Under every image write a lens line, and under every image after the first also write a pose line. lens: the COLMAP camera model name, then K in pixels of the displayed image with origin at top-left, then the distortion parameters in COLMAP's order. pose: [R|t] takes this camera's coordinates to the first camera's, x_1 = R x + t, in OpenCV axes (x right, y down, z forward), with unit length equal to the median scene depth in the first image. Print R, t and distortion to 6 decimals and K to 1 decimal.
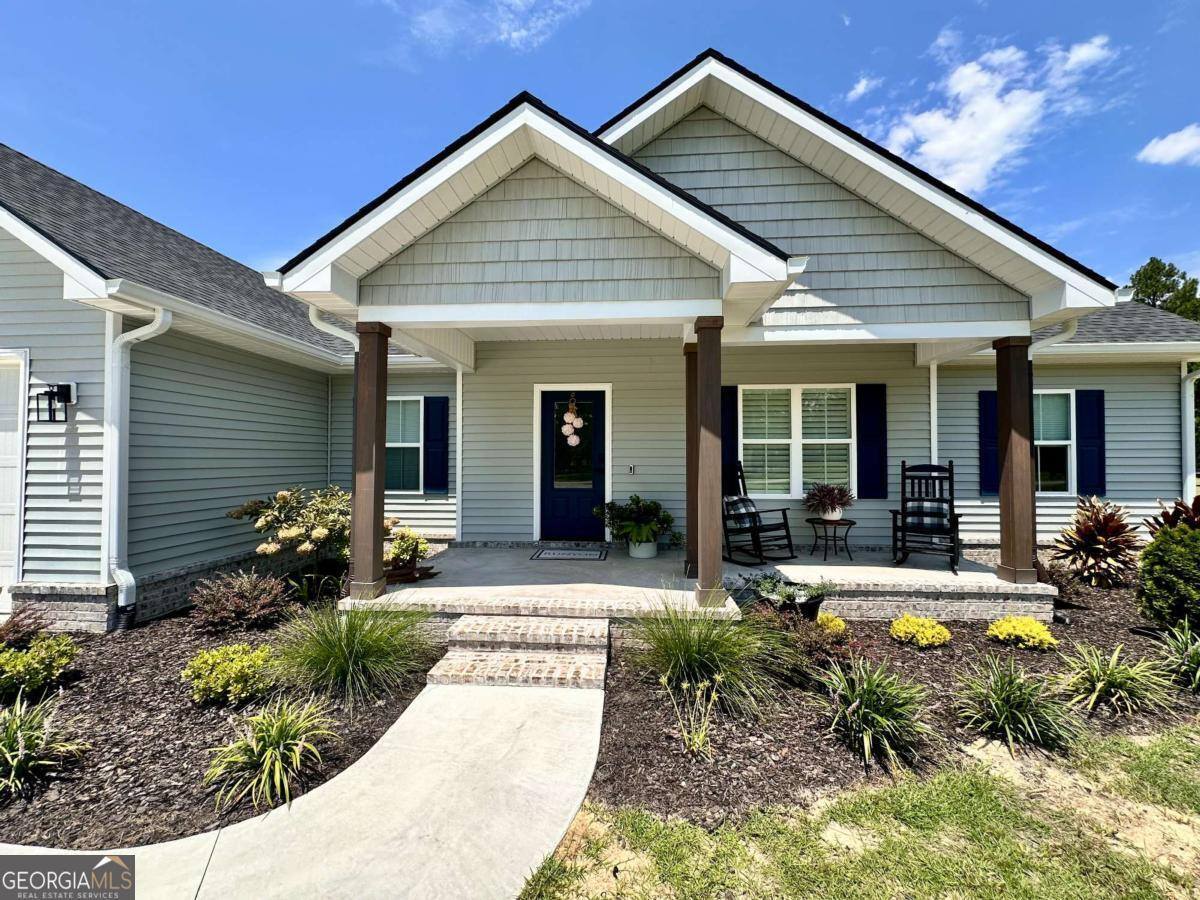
lens RADIAL K [[479.5, 0, 607.6], [0, 479.5, 476.3], [0, 0, 1]] dist [-0.006675, 0.001549]
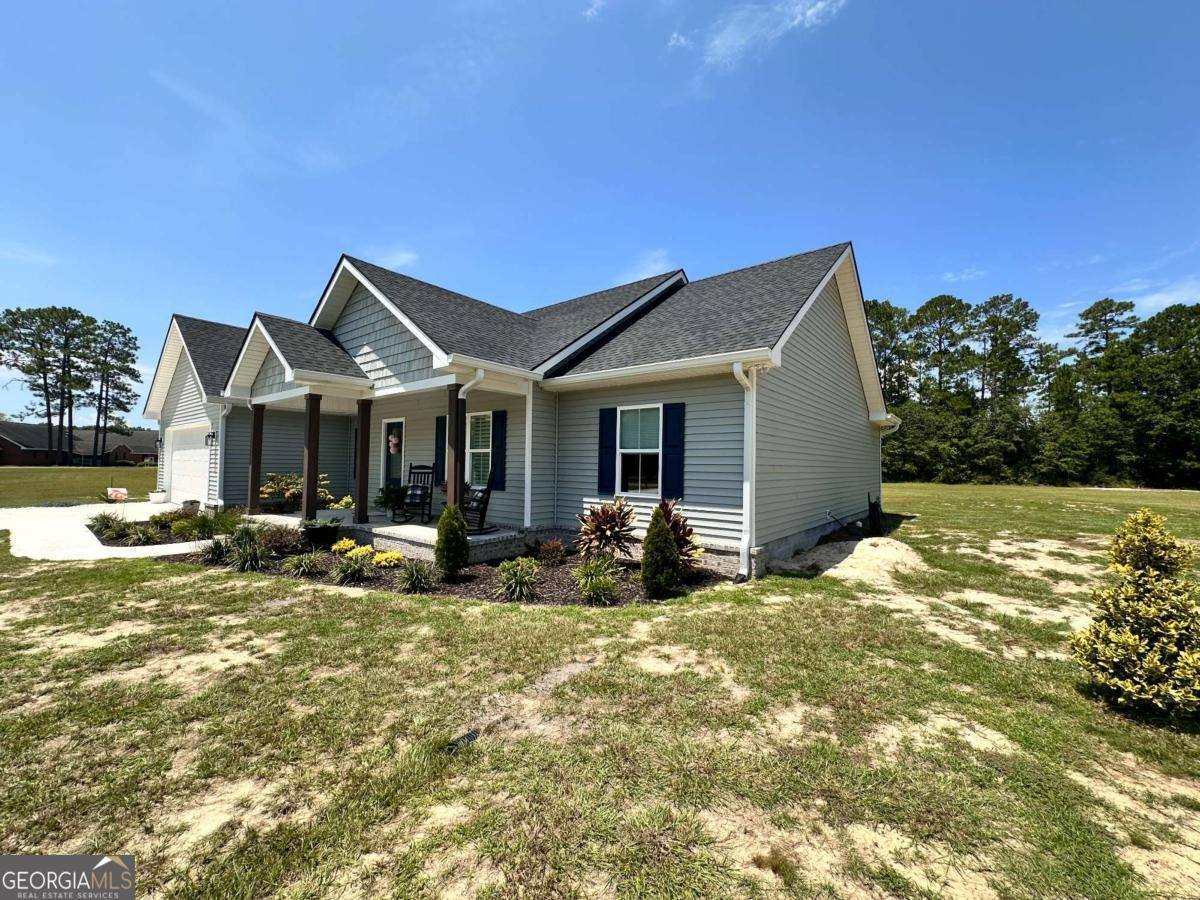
lens RADIAL K [[479.5, 0, 596.7], [0, 479.5, 487.3], [0, 0, 1]] dist [-0.006675, 0.001549]
pose [[0.819884, 0.039431, -0.571170, 1.681855], [-0.034711, 0.999214, 0.019155, -0.000406], [0.571476, 0.004121, 0.820608, -0.018137]]
